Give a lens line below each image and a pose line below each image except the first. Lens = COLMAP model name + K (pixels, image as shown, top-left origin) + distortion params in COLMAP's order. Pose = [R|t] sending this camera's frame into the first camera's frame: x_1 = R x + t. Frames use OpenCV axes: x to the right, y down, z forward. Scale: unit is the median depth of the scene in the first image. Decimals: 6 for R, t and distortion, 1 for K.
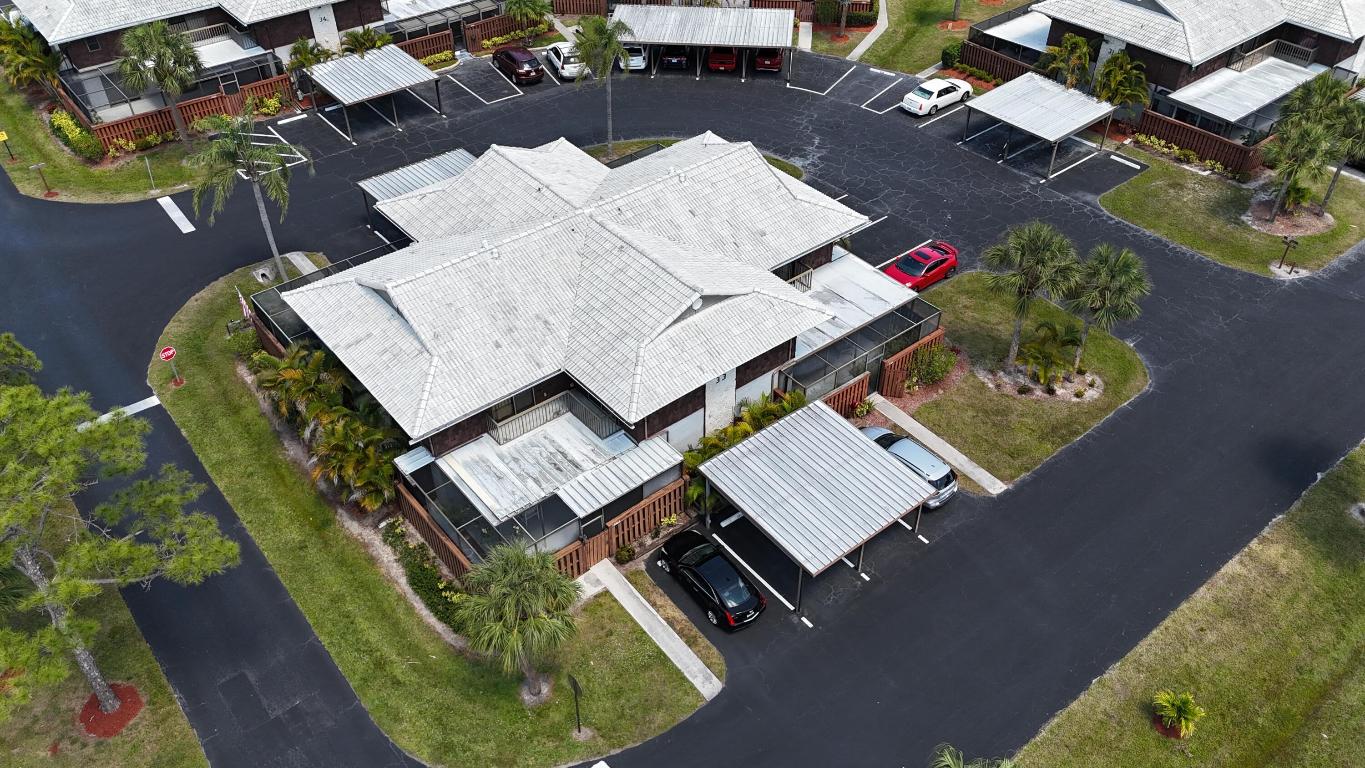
lens RADIAL K [[1052.5, 0, 680.4], [0, 1052.5, 374.6], [0, 0, 1]] dist [0.067277, -0.059746]
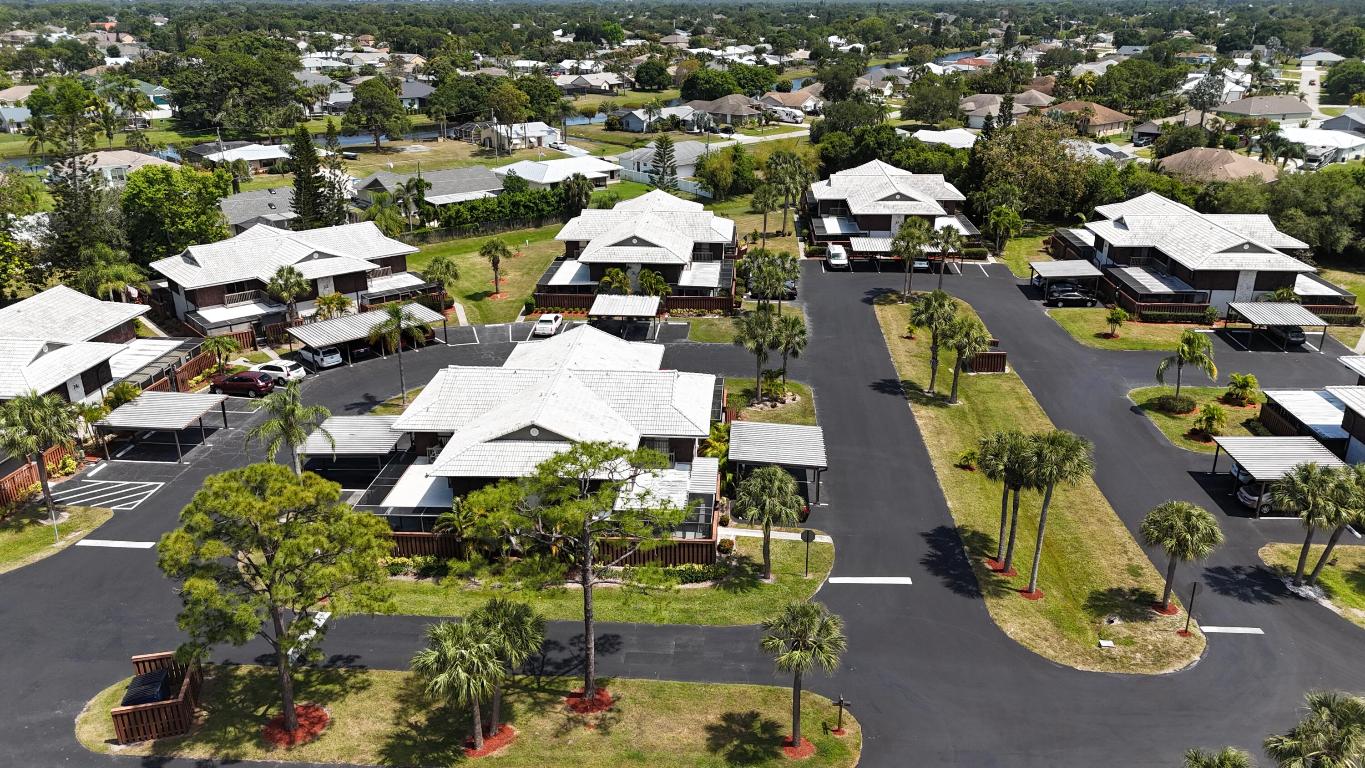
lens RADIAL K [[1050.7, 0, 682.5], [0, 1050.7, 384.0], [0, 0, 1]] dist [0.060875, -0.038720]
pose [[0.674143, -0.253418, 0.693766, -1.109762], [0.470943, 0.871074, -0.139437, 0.173162], [-0.568985, 0.420725, 0.706574, -0.189236]]
